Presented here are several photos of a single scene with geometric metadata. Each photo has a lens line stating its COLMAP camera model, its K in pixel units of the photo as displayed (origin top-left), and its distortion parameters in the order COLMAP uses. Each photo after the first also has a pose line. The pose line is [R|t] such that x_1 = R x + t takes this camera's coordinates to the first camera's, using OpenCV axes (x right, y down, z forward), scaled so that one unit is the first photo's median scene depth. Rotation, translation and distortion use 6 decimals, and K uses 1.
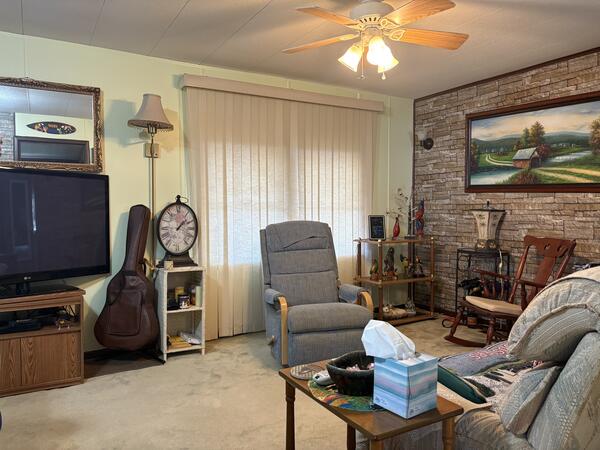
lens RADIAL K [[452.6, 0, 301.2], [0, 452.6, 227.2], [0, 0, 1]] dist [0.017705, -0.023672]
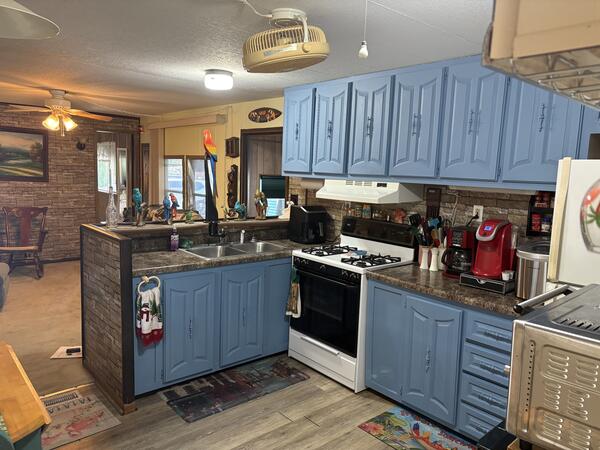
lens RADIAL K [[452.6, 0, 312.1], [0, 452.6, 225.9], [0, 0, 1]] dist [0.017705, -0.023672]
pose [[-0.210802, -0.130158, 0.968825, -1.307063], [-0.002353, 0.991161, 0.132647, -0.129395], [-0.977526, 0.025683, -0.209245, 0.219767]]
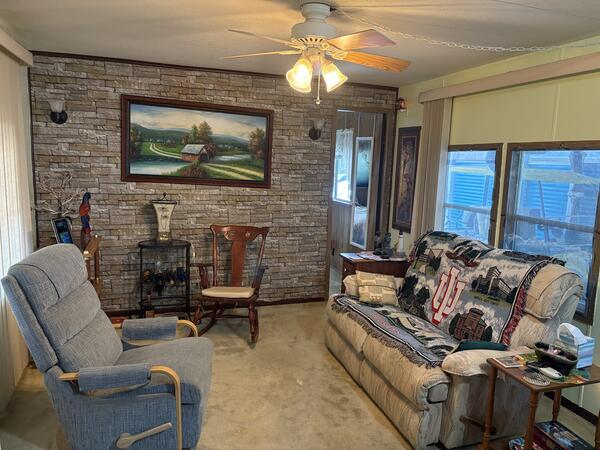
lens RADIAL K [[452.6, 0, 302.0], [0, 452.6, 225.9], [0, 0, 1]] dist [0.017705, -0.023672]
pose [[0.194515, -0.137457, 0.971221, -0.526464], [0.001276, 0.990167, 0.139882, -0.129336], [-0.980899, -0.025970, 0.192778, 0.526718]]
